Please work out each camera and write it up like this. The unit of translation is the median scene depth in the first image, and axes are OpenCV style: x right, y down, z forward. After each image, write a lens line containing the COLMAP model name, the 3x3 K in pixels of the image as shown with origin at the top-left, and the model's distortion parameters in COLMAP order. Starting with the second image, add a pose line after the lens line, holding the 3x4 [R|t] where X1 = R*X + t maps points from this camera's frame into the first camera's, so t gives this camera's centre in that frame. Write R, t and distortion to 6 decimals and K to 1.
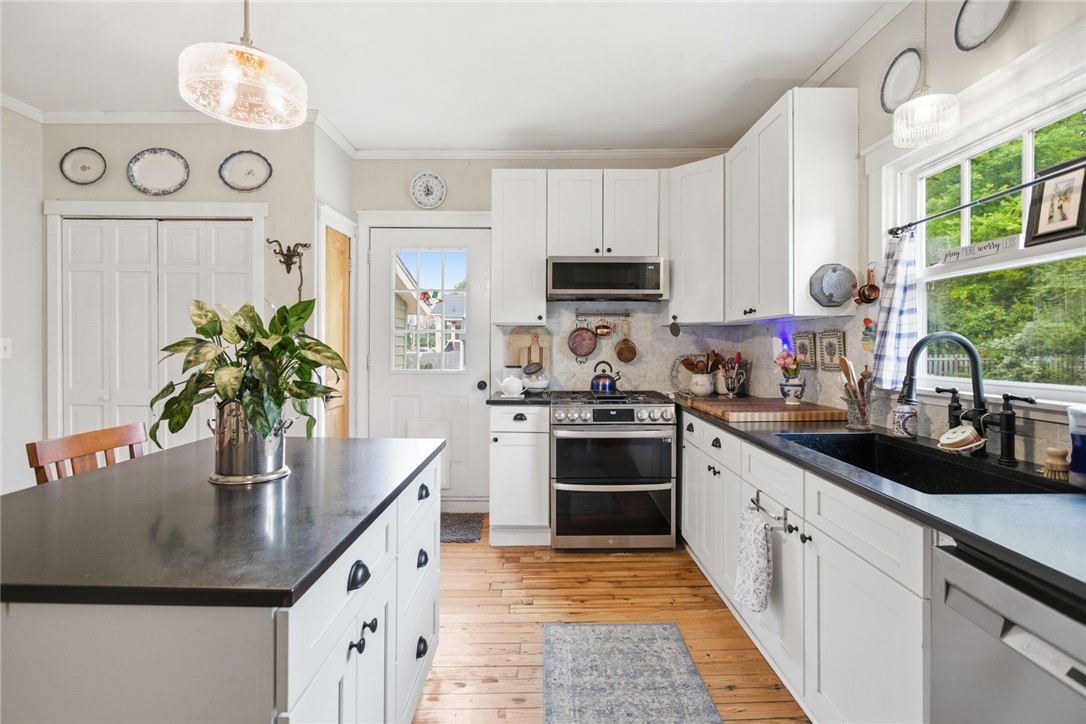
lens RADIAL K [[528.3, 0, 543.2], [0, 528.3, 348.8], [0, 0, 1]] dist [-0.004890, 0.003083]
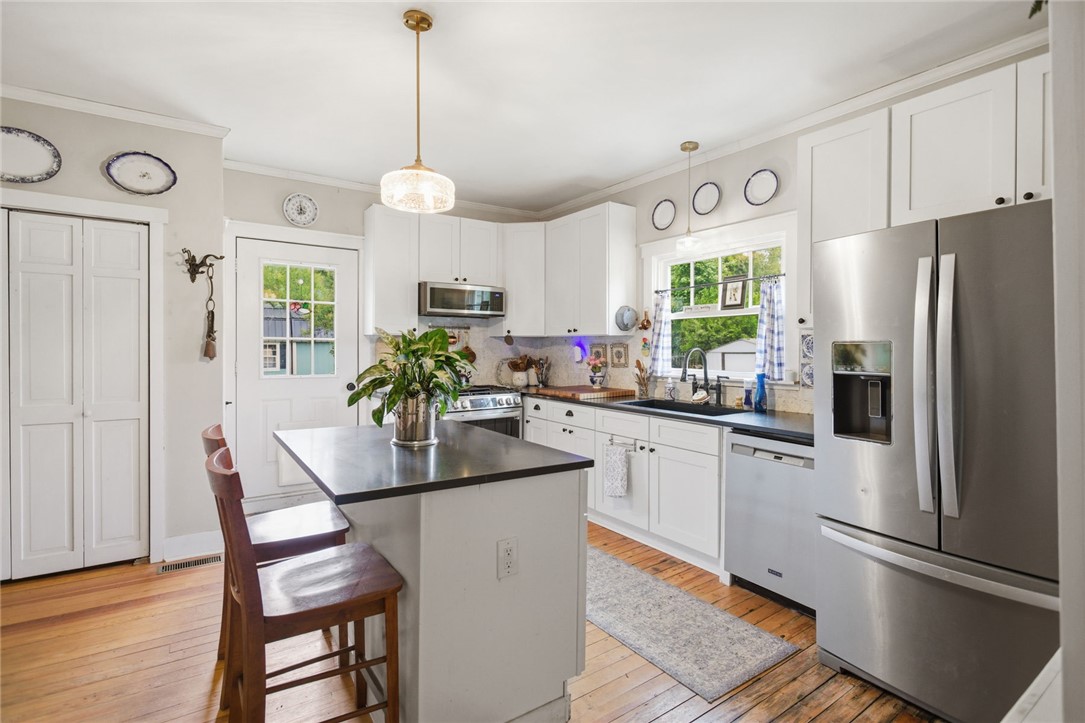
lens RADIAL K [[527.8, 0, 544.3], [0, 527.8, 352.1], [0, 0, 1]] dist [-0.004890, 0.003083]
pose [[0.822880, -0.003833, 0.568202, -0.662577], [0.001088, 0.999986, 0.005169, -0.017438], [-0.568214, -0.003636, 0.822873, -0.284544]]
